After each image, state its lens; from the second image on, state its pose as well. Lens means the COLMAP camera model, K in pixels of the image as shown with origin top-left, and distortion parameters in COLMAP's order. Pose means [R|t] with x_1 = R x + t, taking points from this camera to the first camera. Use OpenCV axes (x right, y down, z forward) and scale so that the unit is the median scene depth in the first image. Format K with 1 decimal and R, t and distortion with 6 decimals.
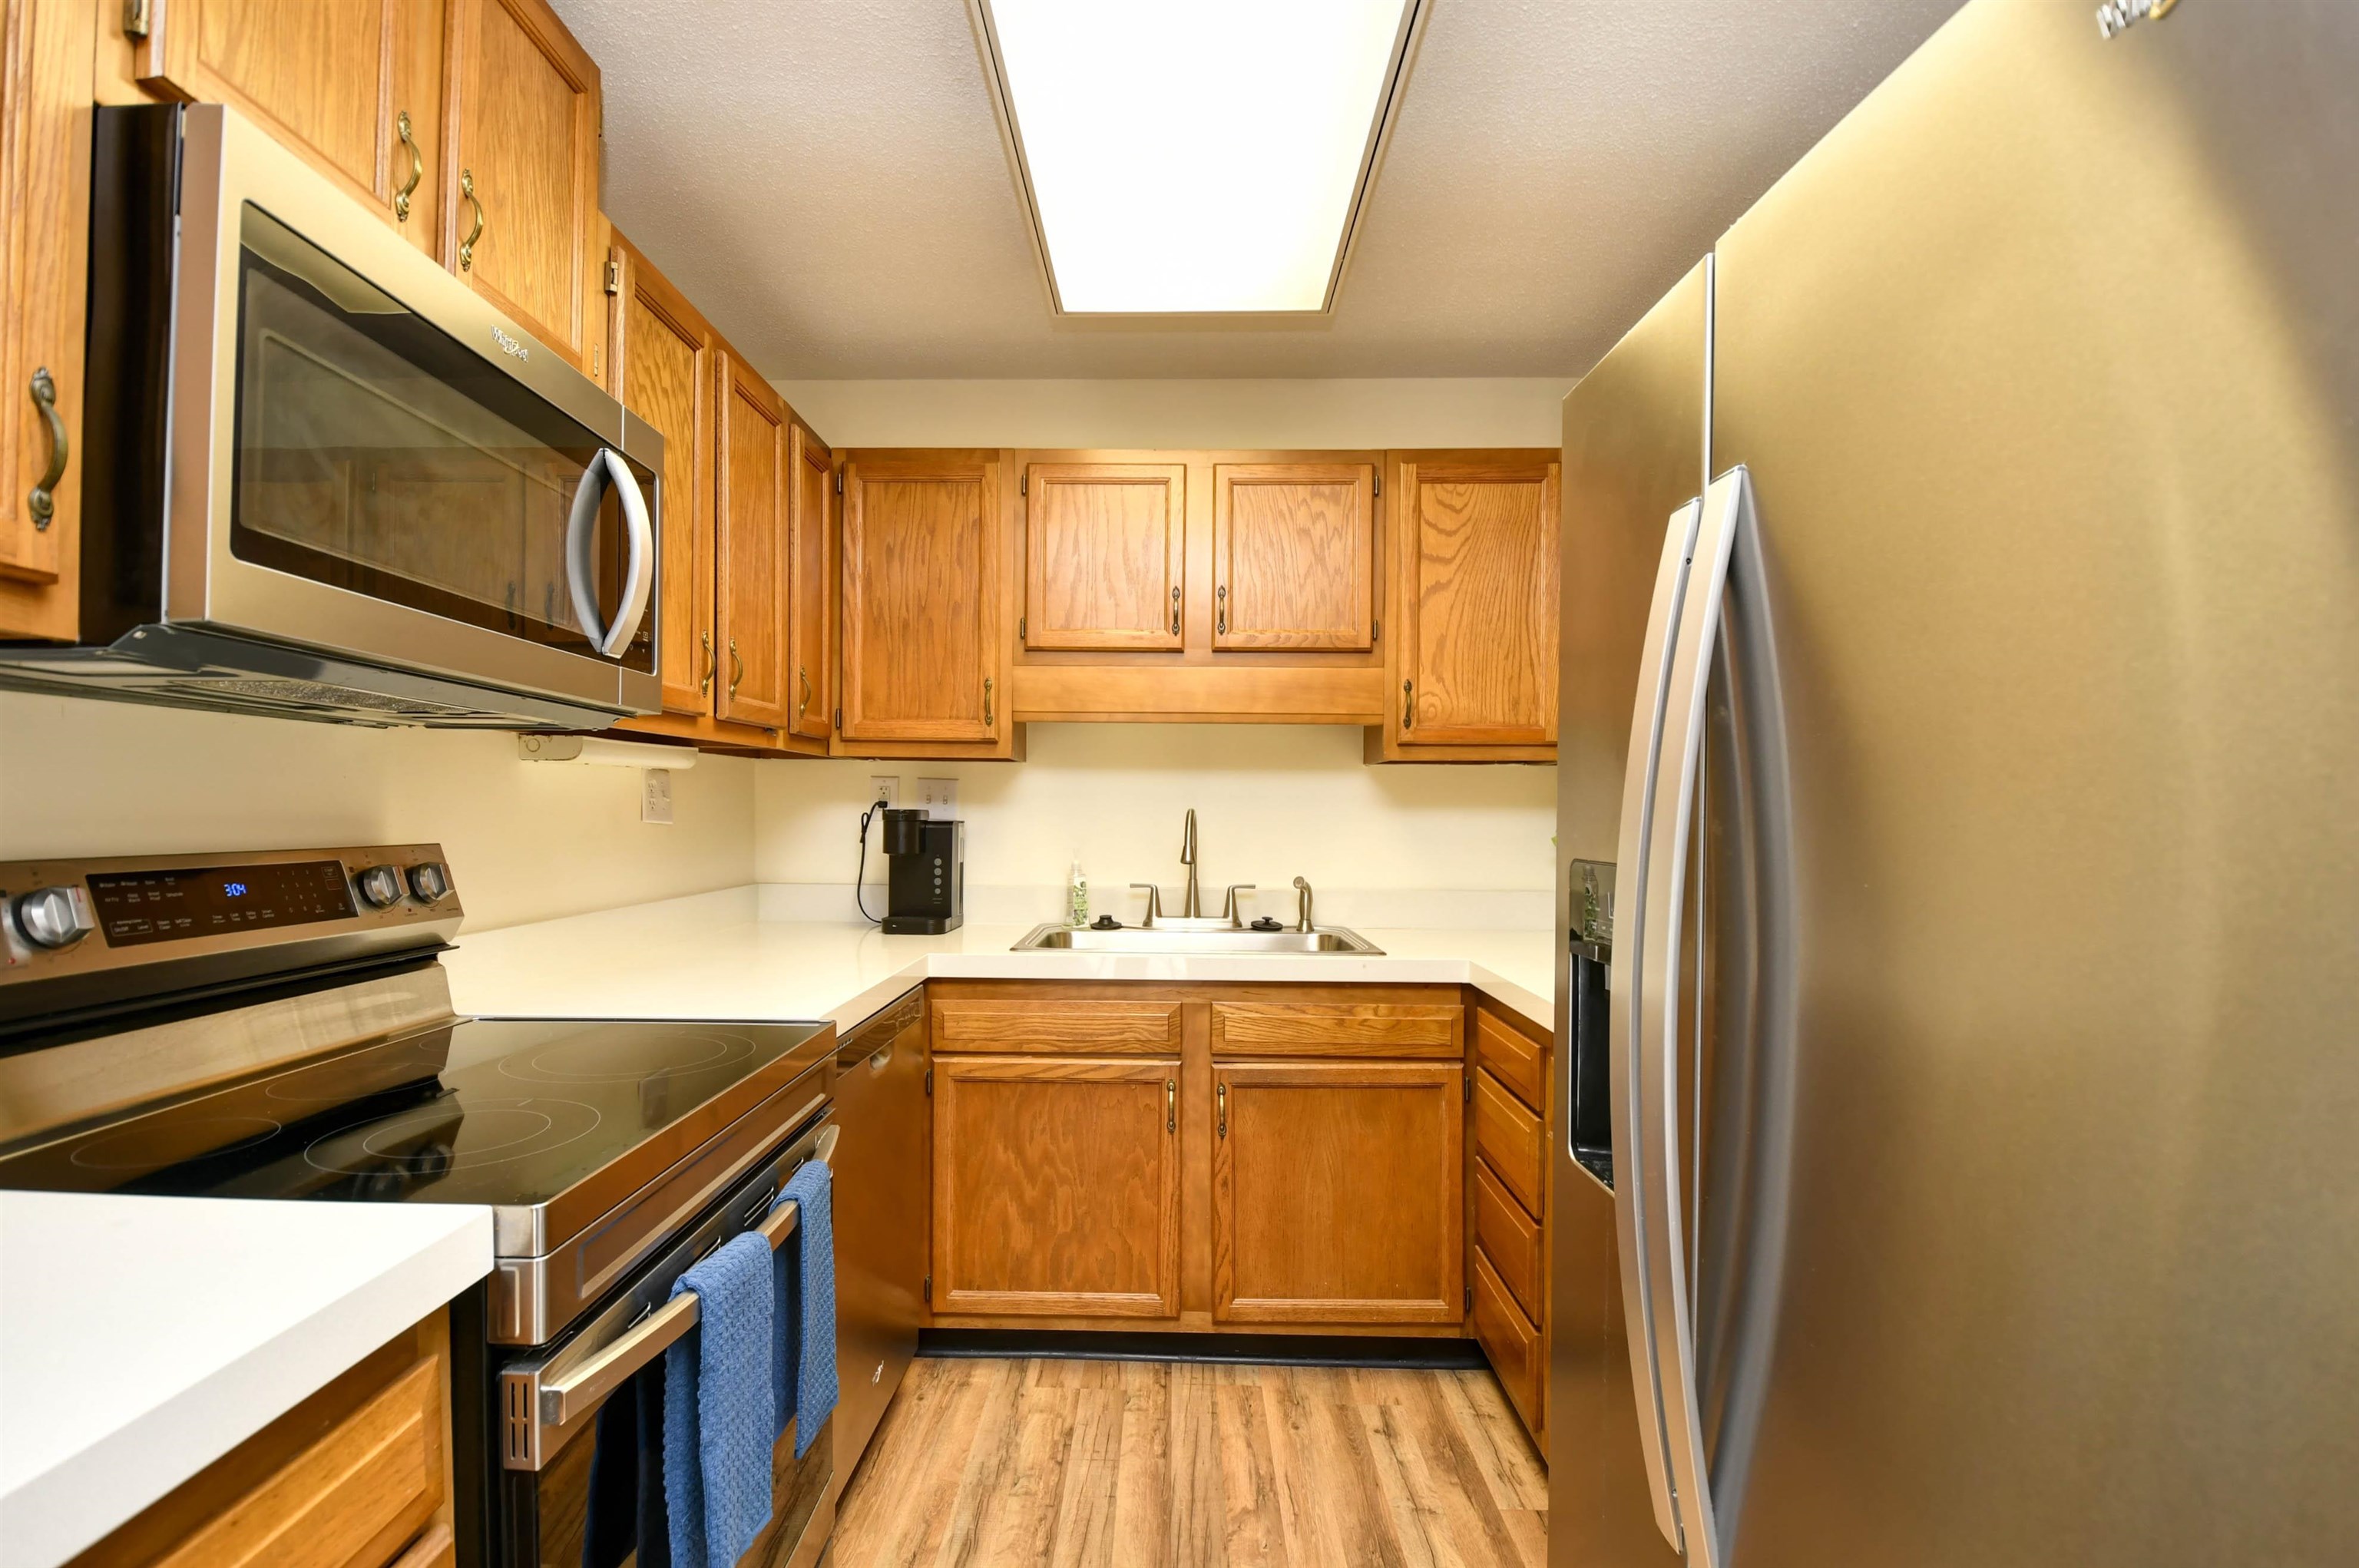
lens RADIAL K [[1045.9, 0, 1149.8], [0, 1045.9, 827.5], [0, 0, 1]] dist [0.014030, -0.021996]
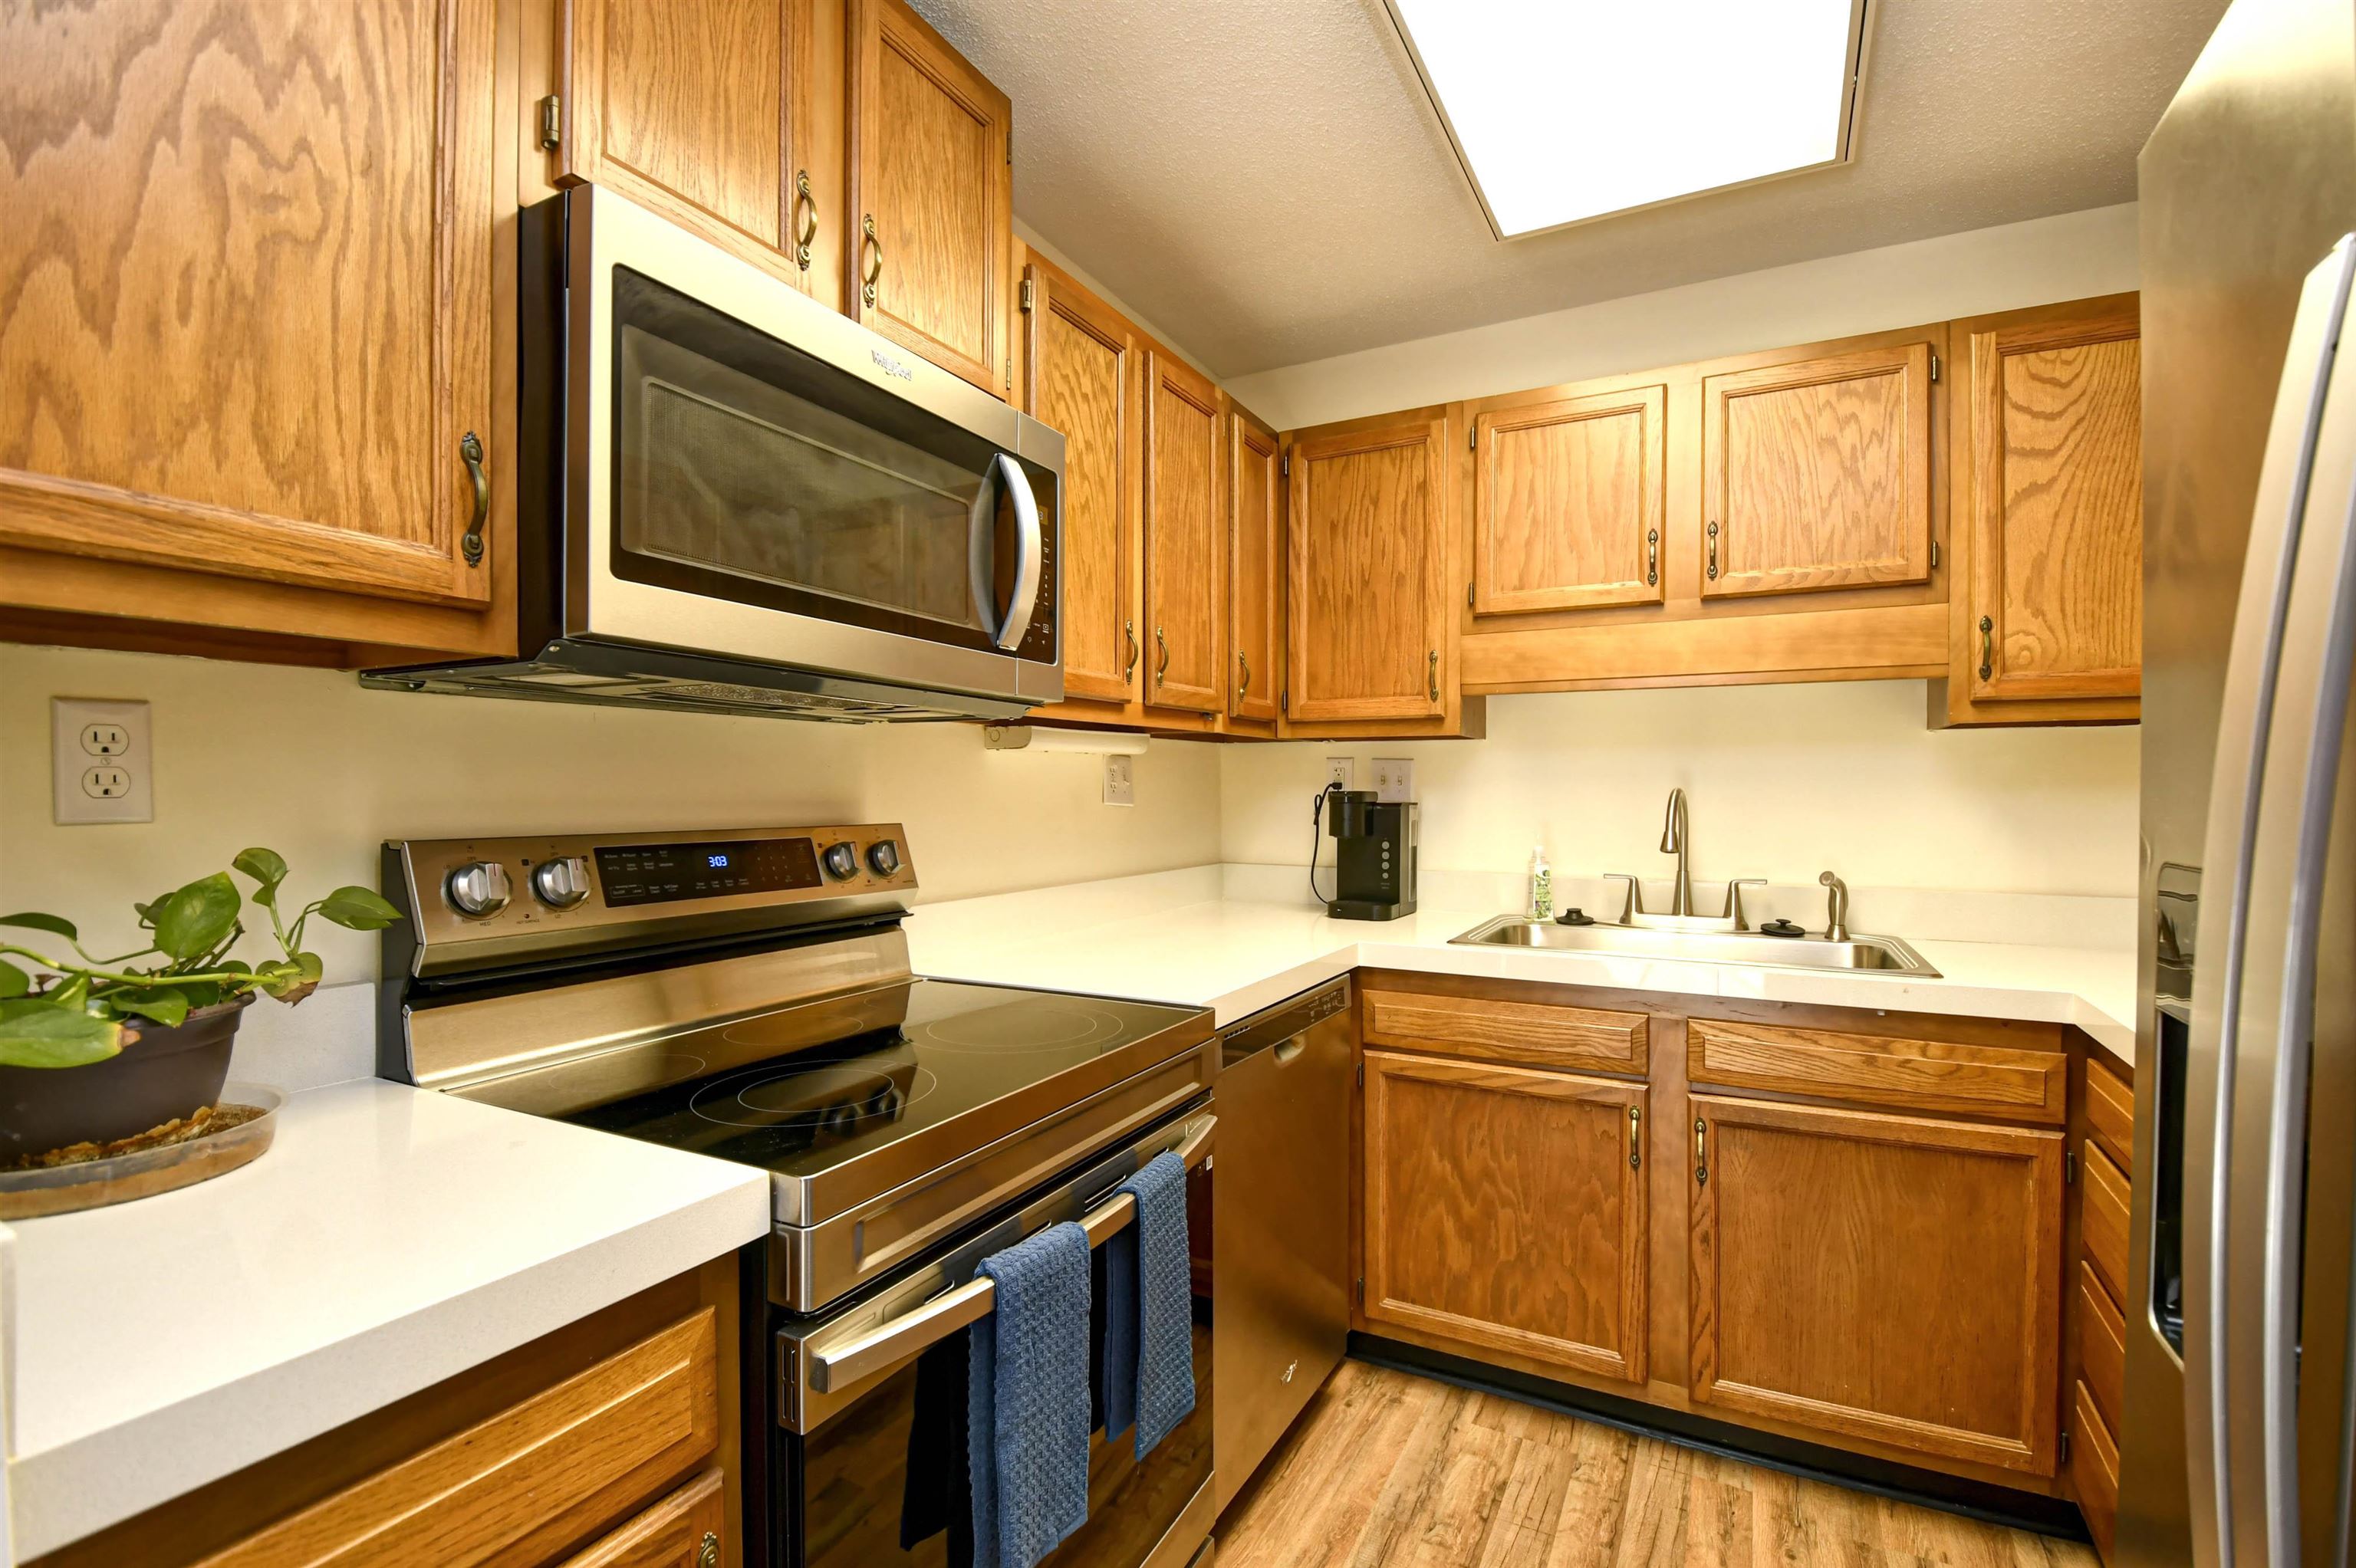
lens RADIAL K [[1032.4, 0, 1189.5], [0, 1032.4, 808.5], [0, 0, 1]] dist [0.018914, -0.028950]
pose [[0.896866, 0.001407, -0.442300, 0.068960], [-0.001481, 0.999999, 0.000179, -0.001143], [0.442300, 0.000494, 0.896867, 0.084413]]
